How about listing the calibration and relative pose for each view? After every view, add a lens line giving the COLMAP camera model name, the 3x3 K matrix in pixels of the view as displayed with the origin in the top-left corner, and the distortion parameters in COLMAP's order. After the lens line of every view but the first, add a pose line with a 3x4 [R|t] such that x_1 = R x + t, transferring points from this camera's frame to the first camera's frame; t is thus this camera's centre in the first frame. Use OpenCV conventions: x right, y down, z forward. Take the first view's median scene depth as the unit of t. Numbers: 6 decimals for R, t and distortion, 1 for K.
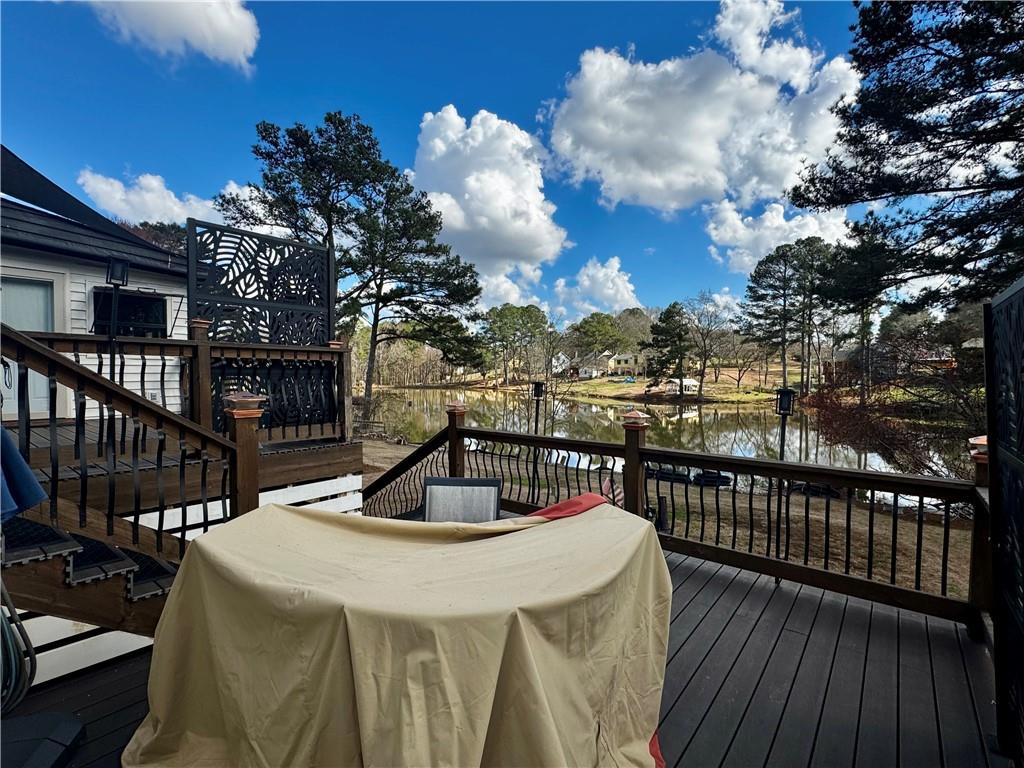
lens RADIAL K [[479.4, 0, 512.5], [0, 479.4, 386.7], [0, 0, 1]] dist [0.002236, 0.000094]
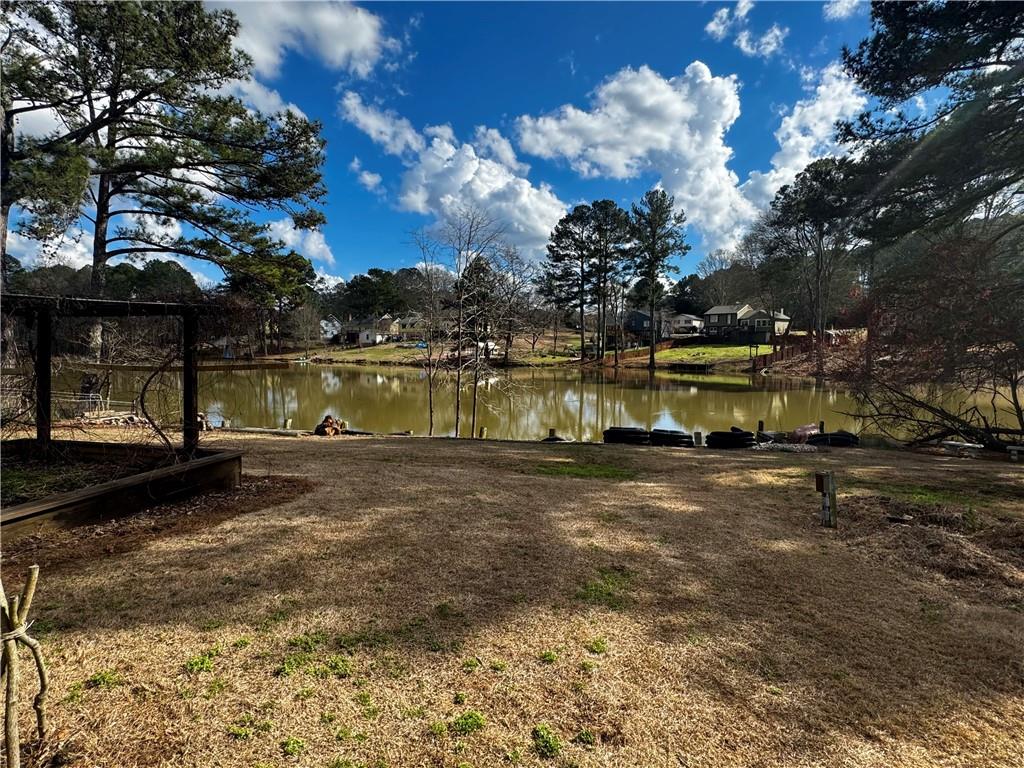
lens RADIAL K [[512.5, 0, 512.0], [0, 512.5, 384.0], [0, 0, 1]] dist [0.000775, 0.000450]
pose [[0.891009, -0.041421, 0.452092, -0.048027], [0.018381, 0.998304, 0.055239, 0.010296], [-0.453613, -0.040909, 0.890259, 0.089685]]
